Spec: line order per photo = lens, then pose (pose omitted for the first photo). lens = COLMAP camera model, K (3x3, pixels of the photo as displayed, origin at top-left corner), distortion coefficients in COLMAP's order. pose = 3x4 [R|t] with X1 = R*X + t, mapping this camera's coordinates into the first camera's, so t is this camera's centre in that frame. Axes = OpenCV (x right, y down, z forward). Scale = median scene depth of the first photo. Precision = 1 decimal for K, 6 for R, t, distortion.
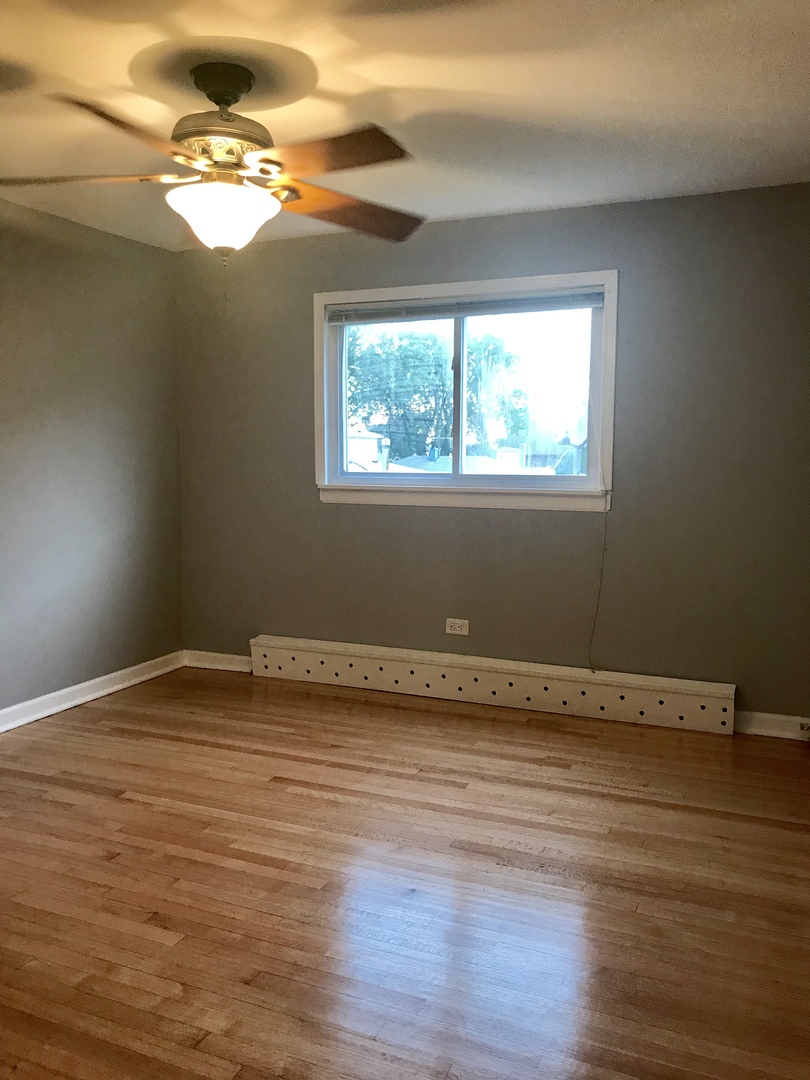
lens RADIAL K [[889.9, 0, 405.0], [0, 889.9, 540.0], [0, 0, 1]] dist [0.068230, -0.128905]
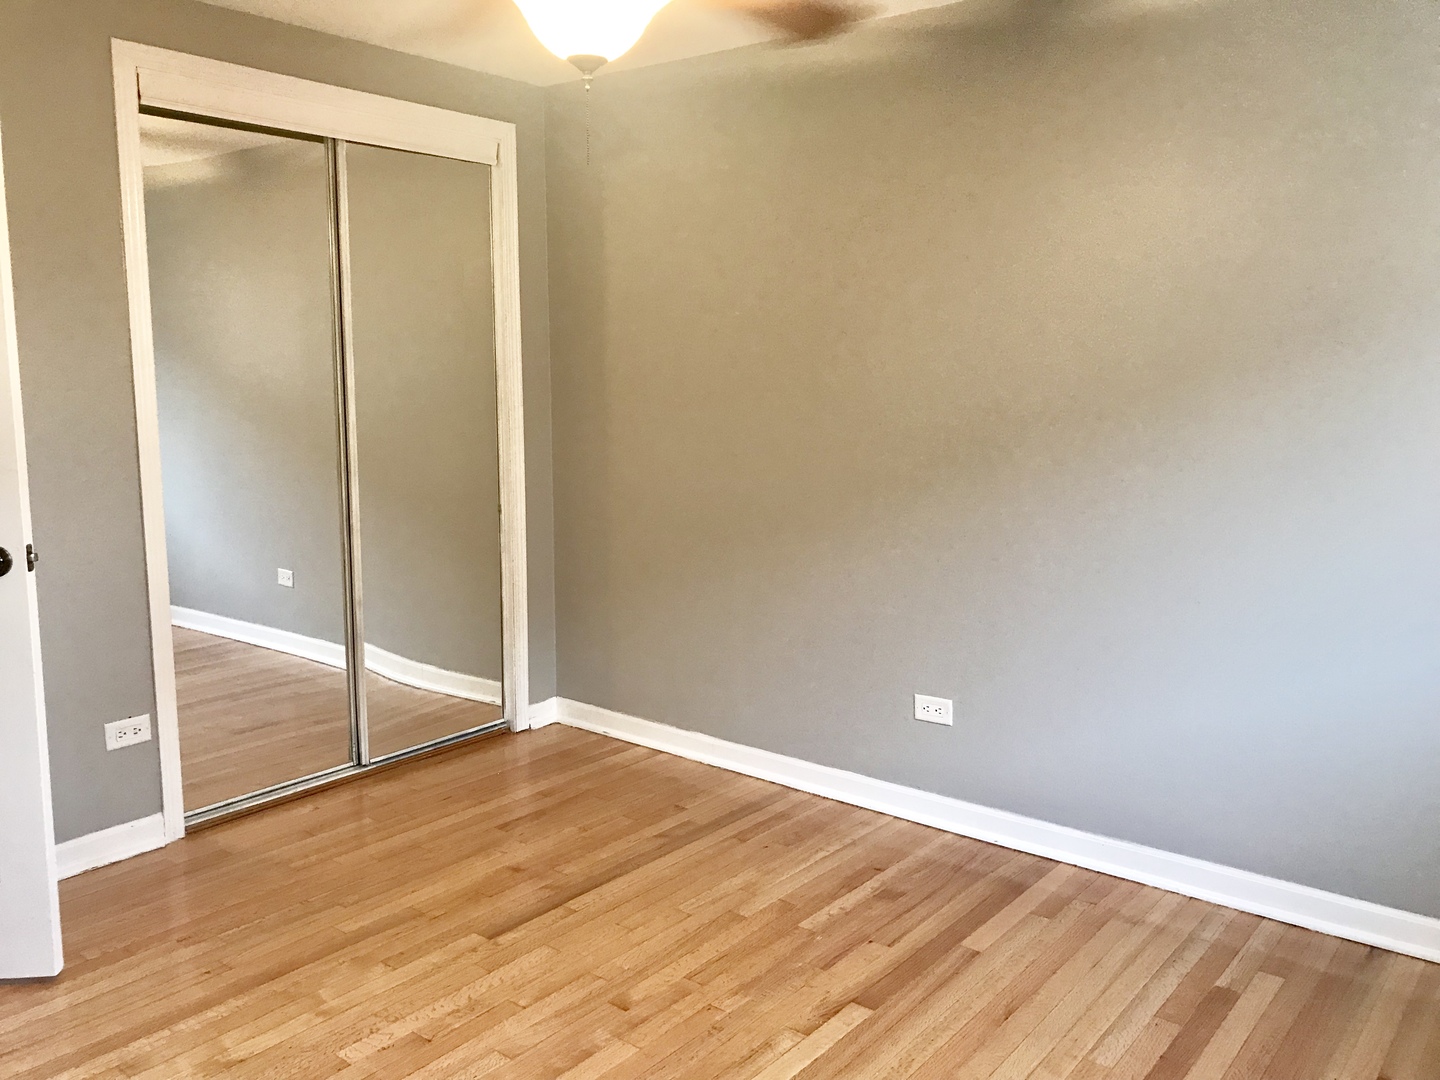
lens RADIAL K [[1186.6, 0, 720.0], [0, 1186.6, 540.0], [0, 0, 1]] dist [0.068230, -0.128905]
pose [[-0.240715, 0.135467, -0.961096, 0.481926], [-0.106625, 0.980528, 0.164911, -0.157679], [0.964721, 0.142174, -0.221583, 1.182676]]
